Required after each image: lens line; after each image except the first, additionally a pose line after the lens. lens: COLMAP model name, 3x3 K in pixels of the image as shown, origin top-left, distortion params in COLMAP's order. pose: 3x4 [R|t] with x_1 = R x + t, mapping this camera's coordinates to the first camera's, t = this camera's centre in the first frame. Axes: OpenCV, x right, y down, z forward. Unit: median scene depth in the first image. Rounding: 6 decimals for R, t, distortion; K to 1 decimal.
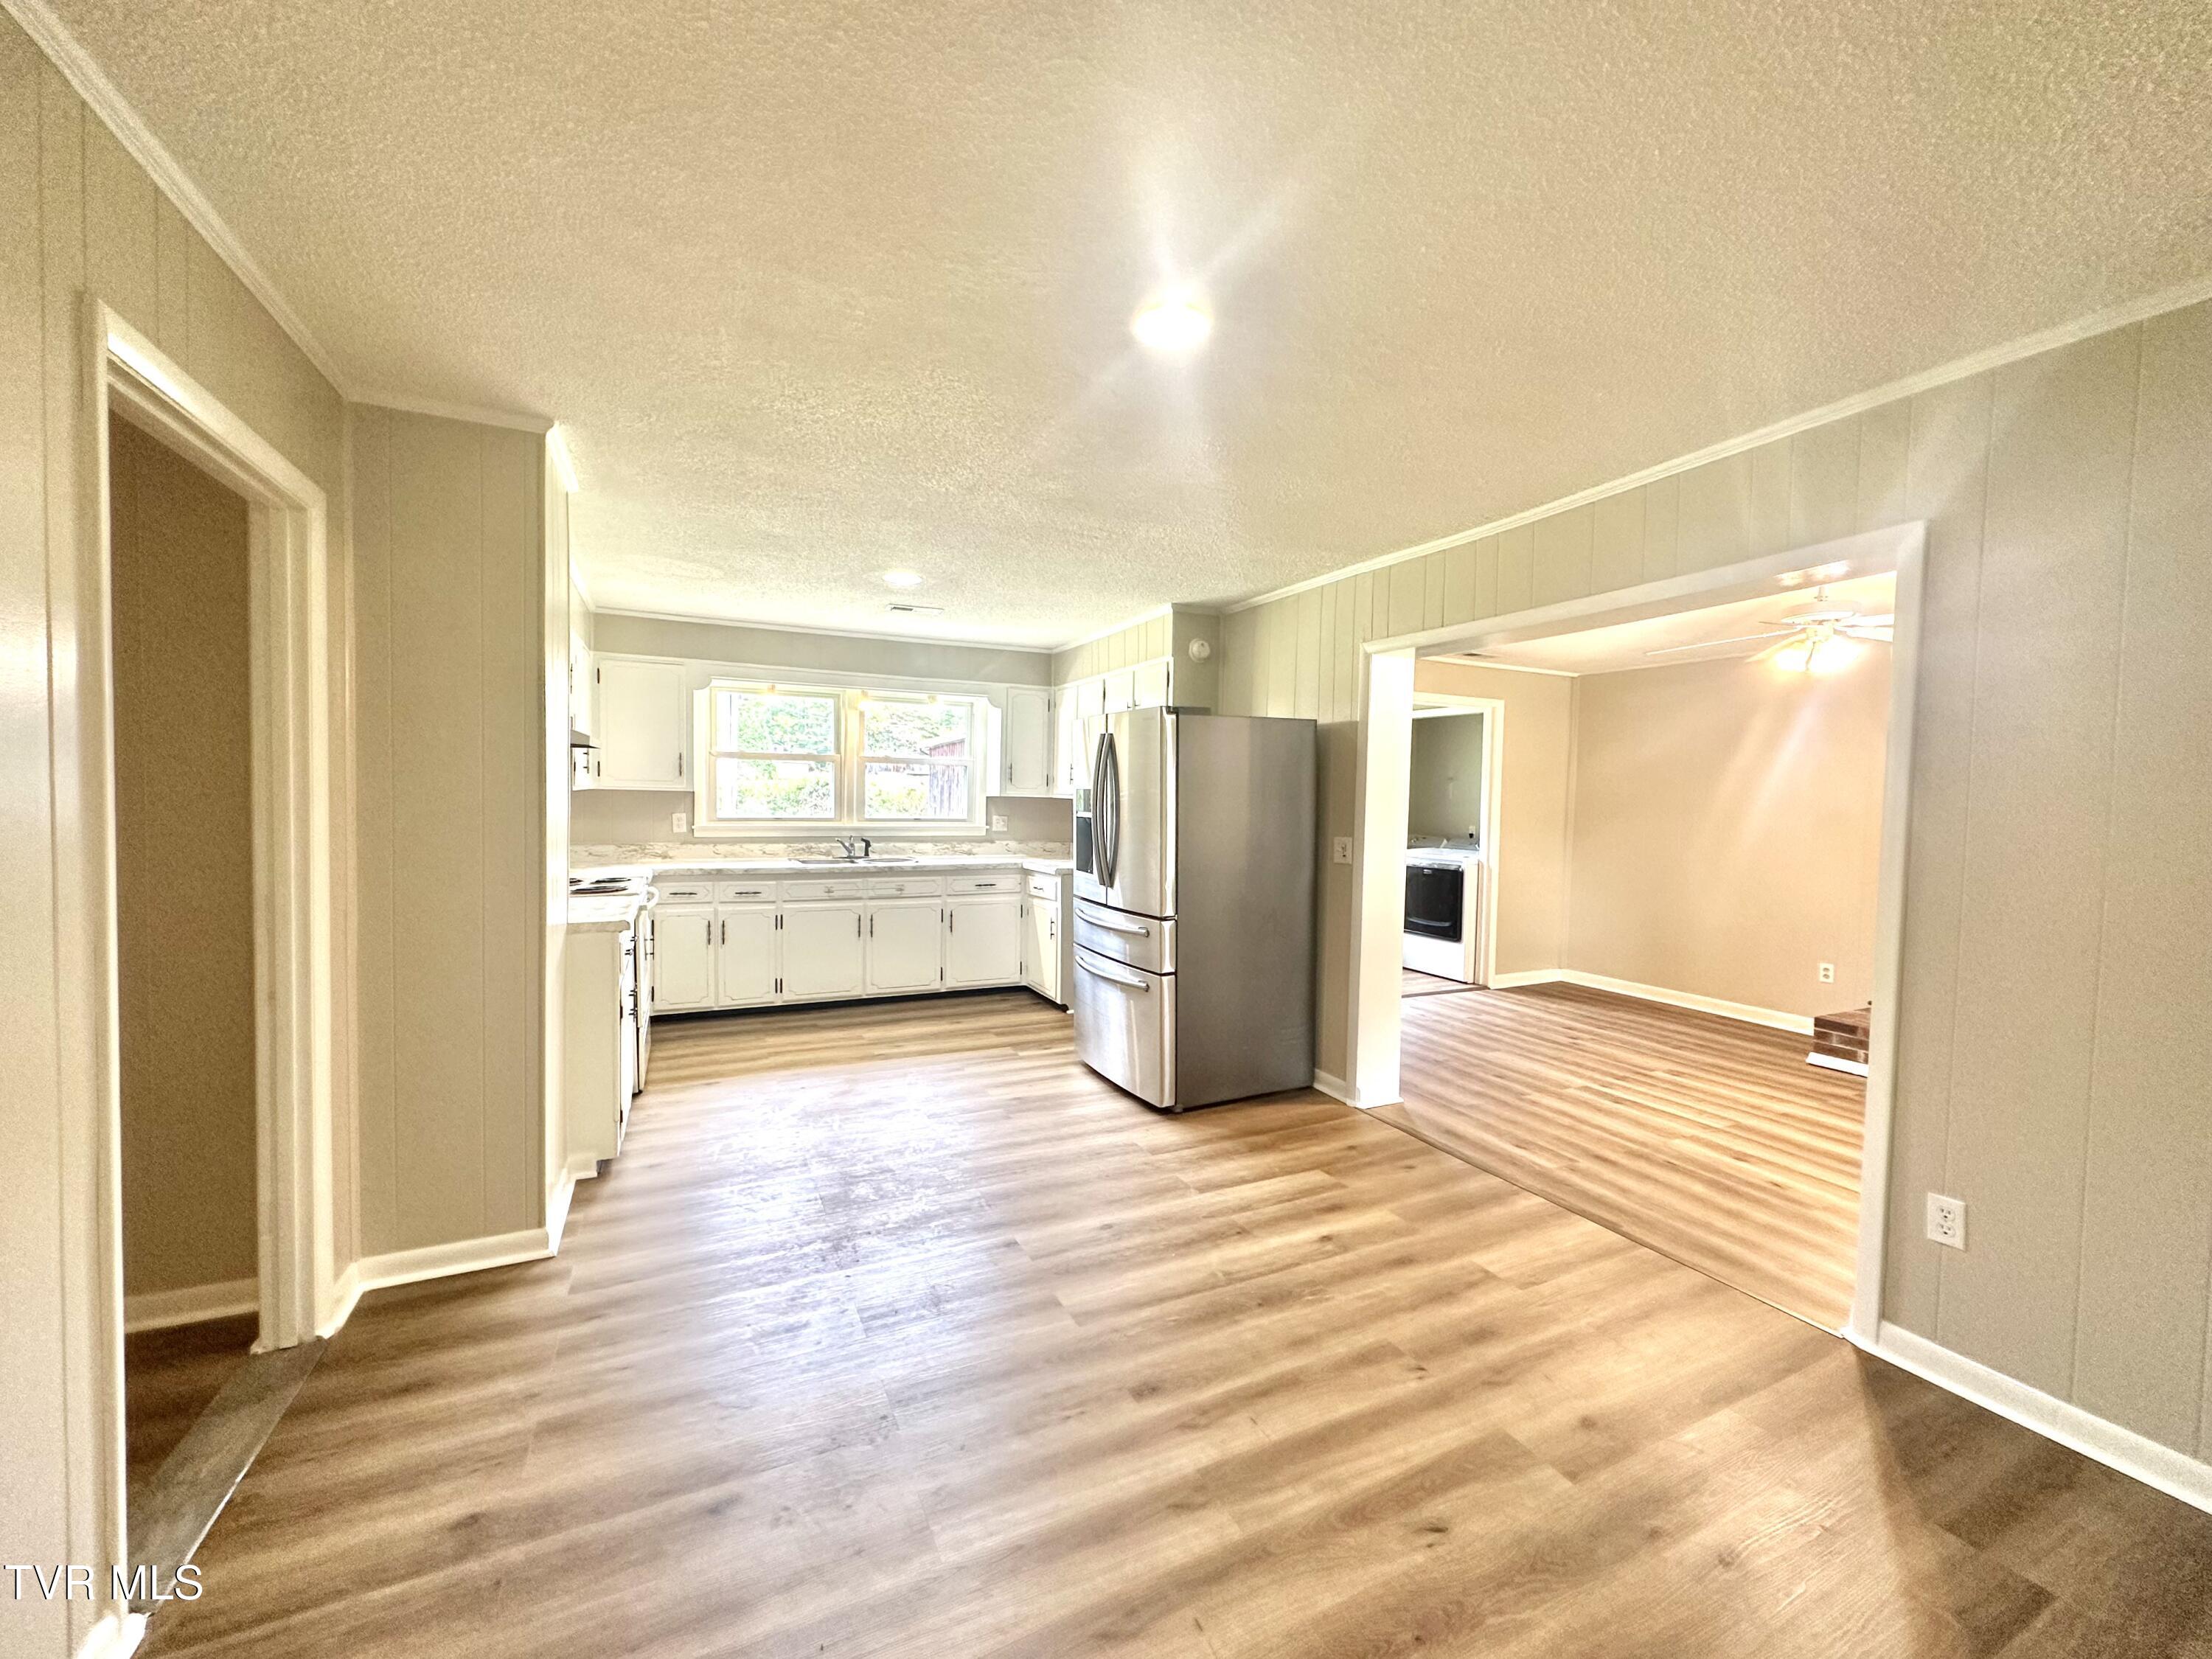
lens RADIAL K [[878.1, 0, 1106.0], [0, 878.1, 829.5], [0, 0, 1]] dist [-0.002155, 0.000095]
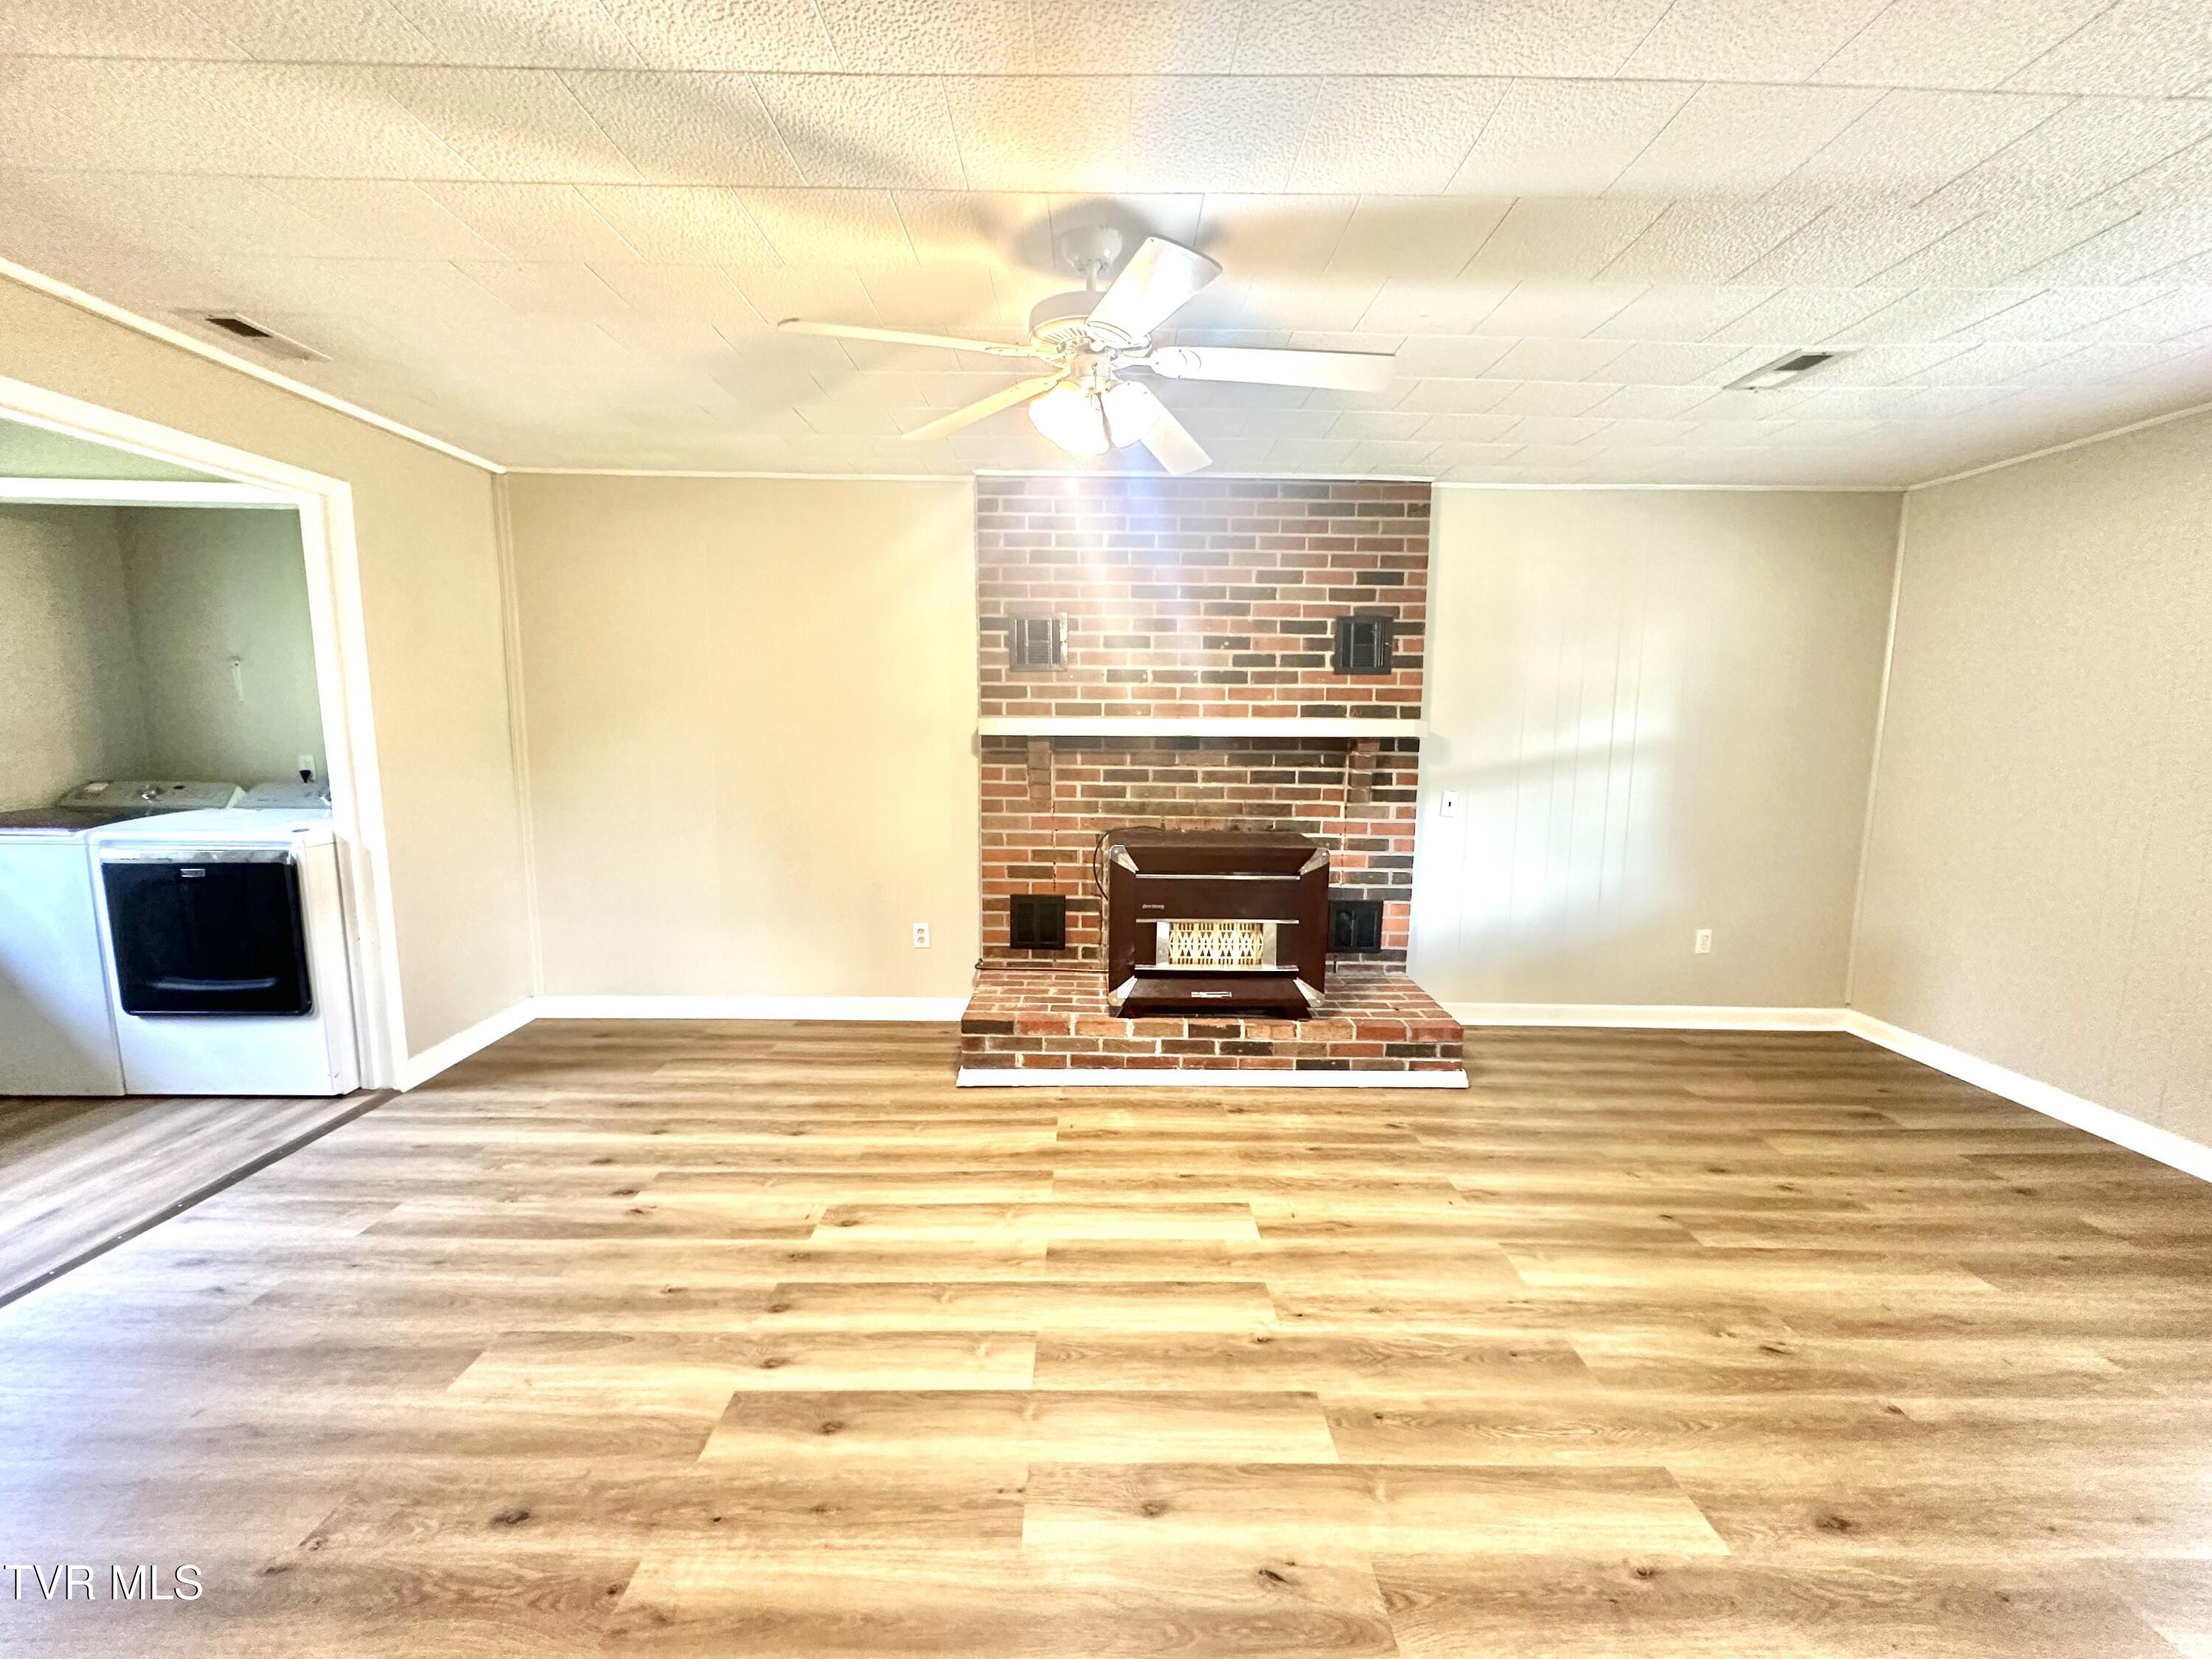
lens RADIAL K [[878.1, 0, 1106.0], [0, 878.1, 829.5], [0, 0, 1]] dist [-0.002155, 0.000095]
pose [[0.424091, -0.134044, 0.895644, 0.251993], [0.031312, 0.990564, 0.133423, -0.023313], [-0.905078, -0.028539, 0.424287, 0.597821]]
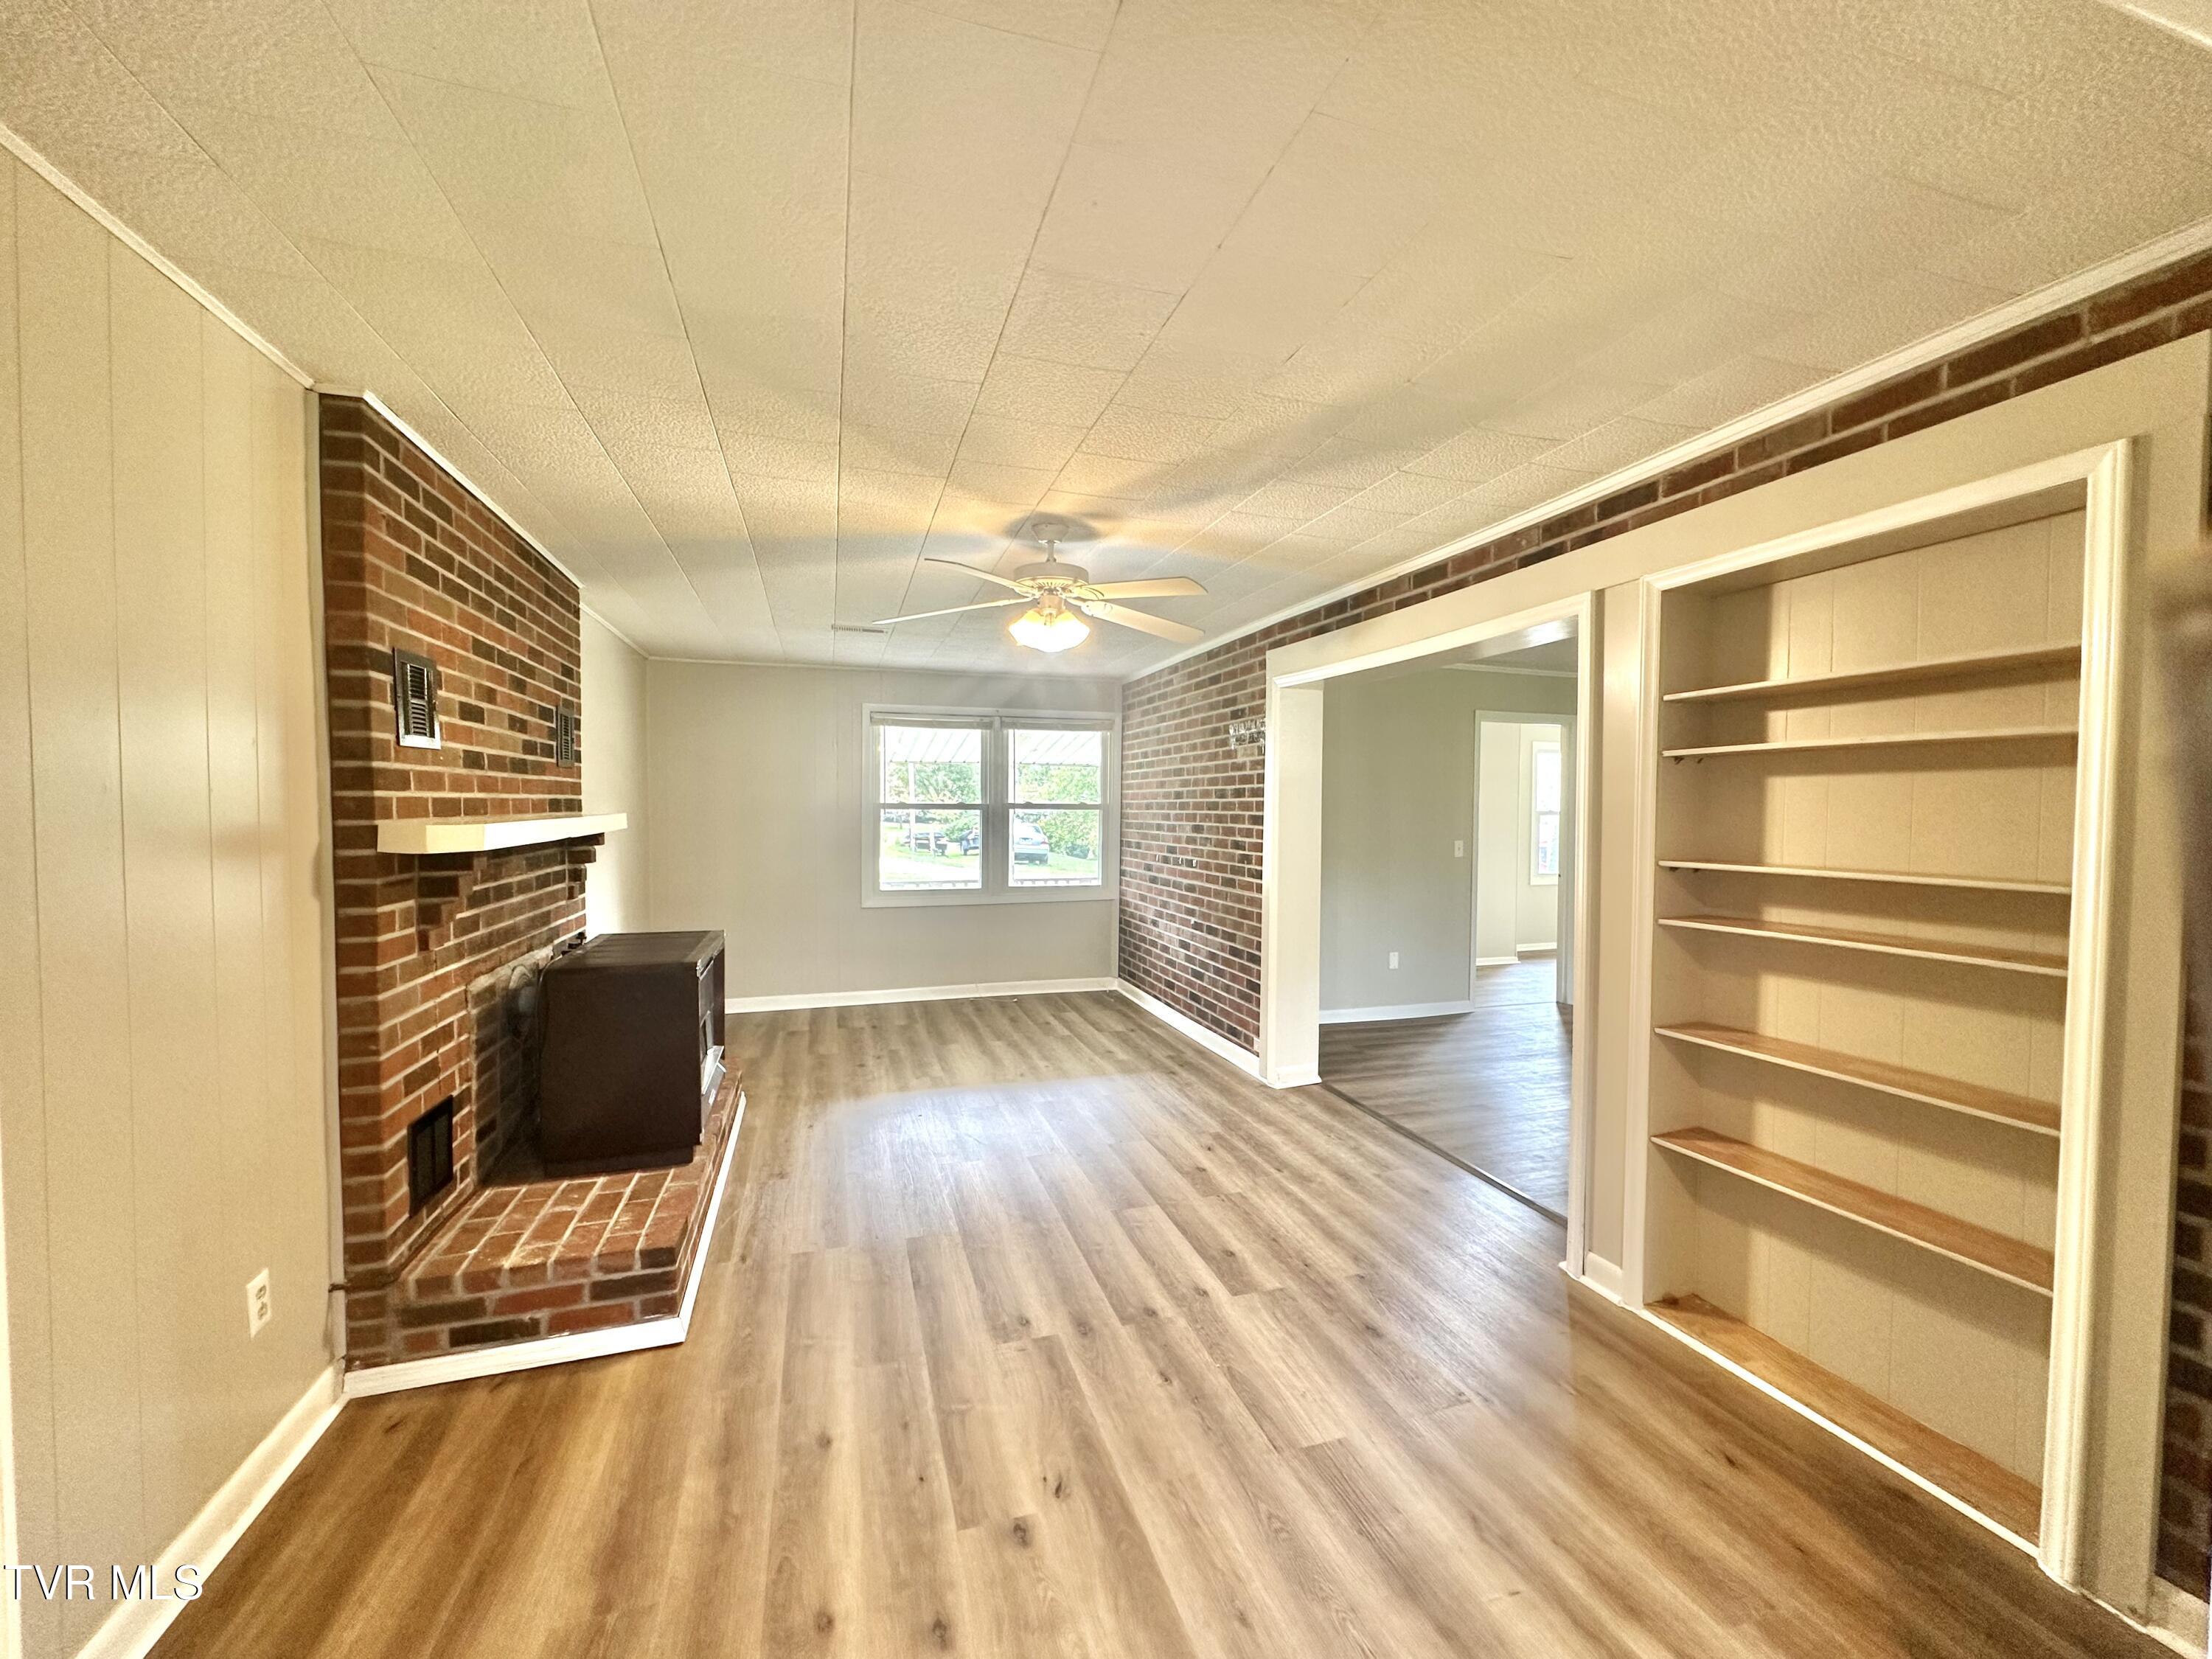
lens RADIAL K [[878.1, 0, 1106.0], [0, 878.1, 829.5], [0, 0, 1]] dist [-0.002155, 0.000095]
pose [[-0.989563, -0.031173, 0.140689, 0.499533], [-0.021674, 0.997412, 0.068550, -0.056819], [-0.142462, 0.064785, -0.987678, 1.412784]]
